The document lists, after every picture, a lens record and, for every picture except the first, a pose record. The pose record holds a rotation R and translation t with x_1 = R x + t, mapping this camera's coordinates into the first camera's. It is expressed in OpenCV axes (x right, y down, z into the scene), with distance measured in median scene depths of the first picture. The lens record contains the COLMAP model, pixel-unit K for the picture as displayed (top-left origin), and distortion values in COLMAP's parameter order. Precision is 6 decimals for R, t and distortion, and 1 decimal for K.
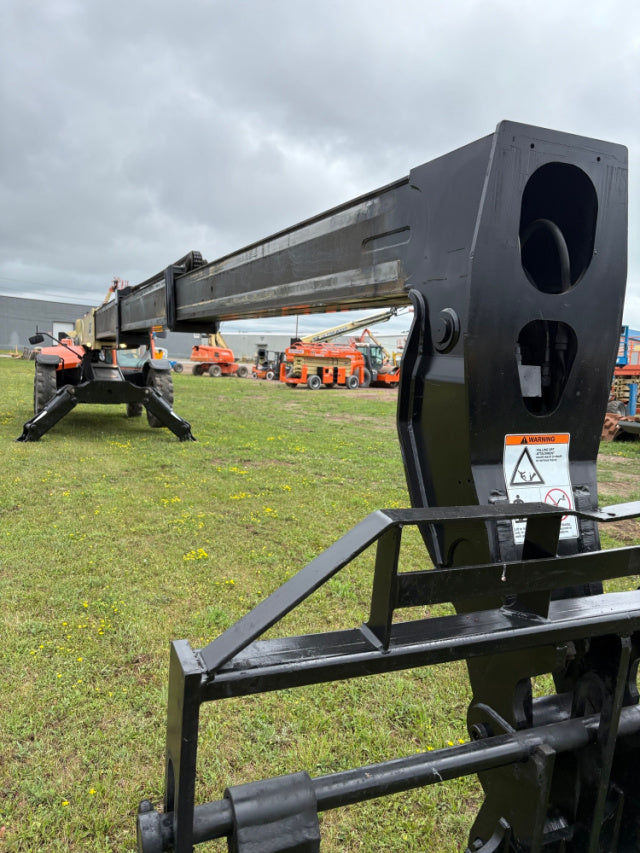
lens RADIAL K [[603.5, 0, 321.5], [0, 603.5, 426.2], [0, 0, 1]] dist [-0.005295, -0.001707]
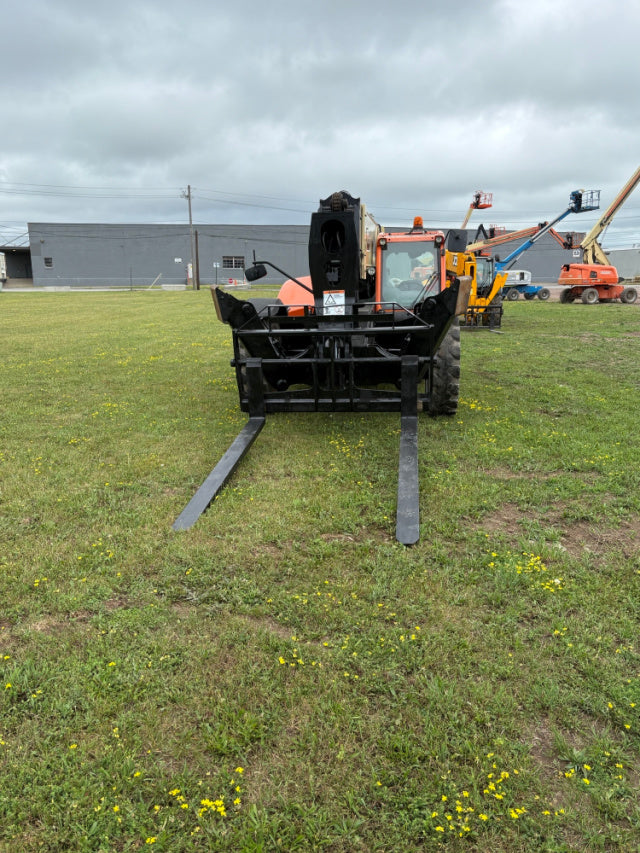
lens RADIAL K [[673.5, 0, 335.8], [0, 673.5, 433.1], [0, 0, 1]] dist [0.020383, 0.000540]
pose [[0.858940, 0.060403, -0.508501, -0.007663], [-0.006990, 0.994309, 0.106303, -0.009793], [0.512029, -0.087753, 0.854474, 0.110036]]
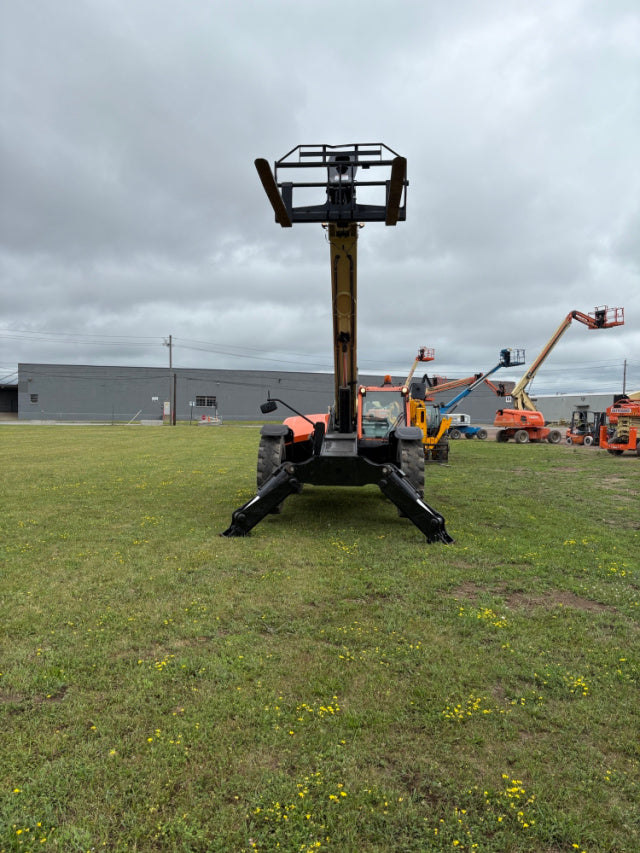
lens RADIAL K [[622.4, 0, 325.9], [0, 622.4, 428.8], [0, 0, 1]] dist [0.016229, -0.012529]
pose [[0.882736, -0.031340, -0.468822, 0.000610], [-0.018020, 0.994781, -0.100429, -0.007535], [0.469523, 0.097100, 0.877565, 0.073899]]
